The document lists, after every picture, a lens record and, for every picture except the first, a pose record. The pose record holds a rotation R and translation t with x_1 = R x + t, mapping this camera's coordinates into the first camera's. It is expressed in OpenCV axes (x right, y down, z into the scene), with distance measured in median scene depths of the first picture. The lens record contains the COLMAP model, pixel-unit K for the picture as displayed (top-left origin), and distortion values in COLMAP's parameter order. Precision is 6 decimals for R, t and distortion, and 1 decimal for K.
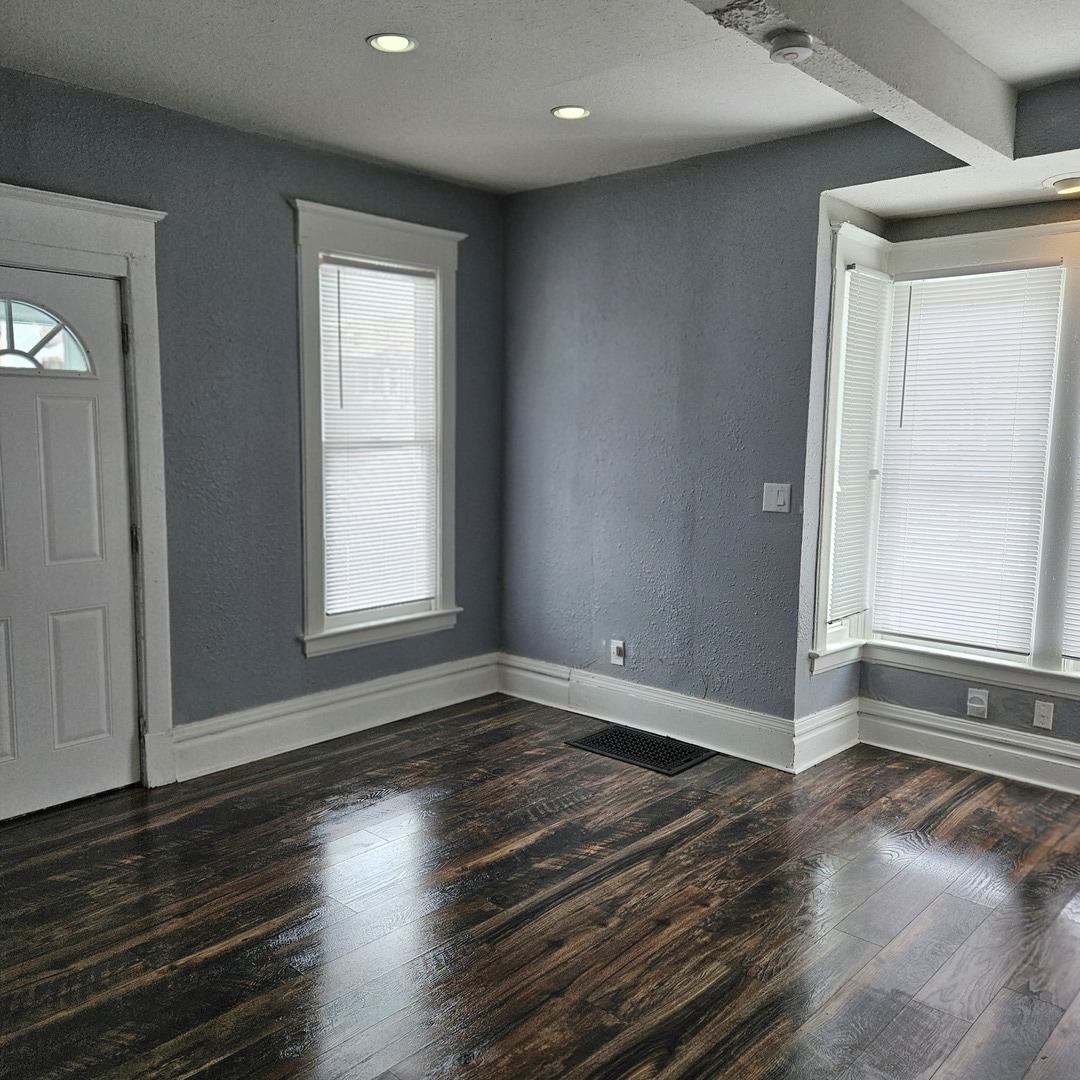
lens RADIAL K [[980.5, 0, 540.0], [0, 980.5, 540.0], [0, 0, 1]] dist [0.012242, 0.014780]
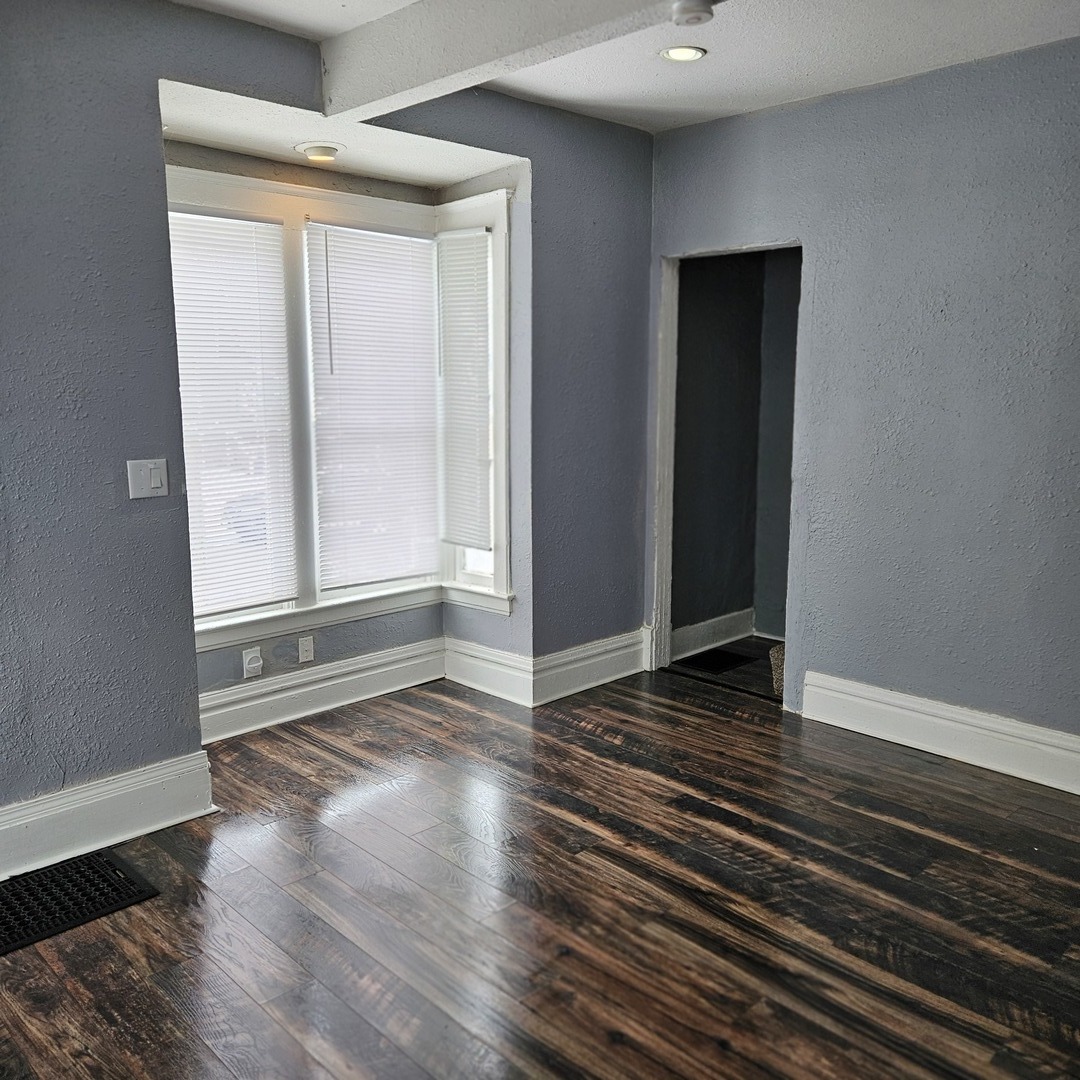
lens RADIAL K [[938.2, 0, 540.6], [0, 938.2, 512.7], [0, 0, 1]] dist [0.122965, -0.111658]
pose [[0.050775, -0.148236, 0.987648, -0.480811], [0.110592, 0.983676, 0.141954, -0.089421], [-0.992568, 0.102018, 0.066339, 0.661873]]
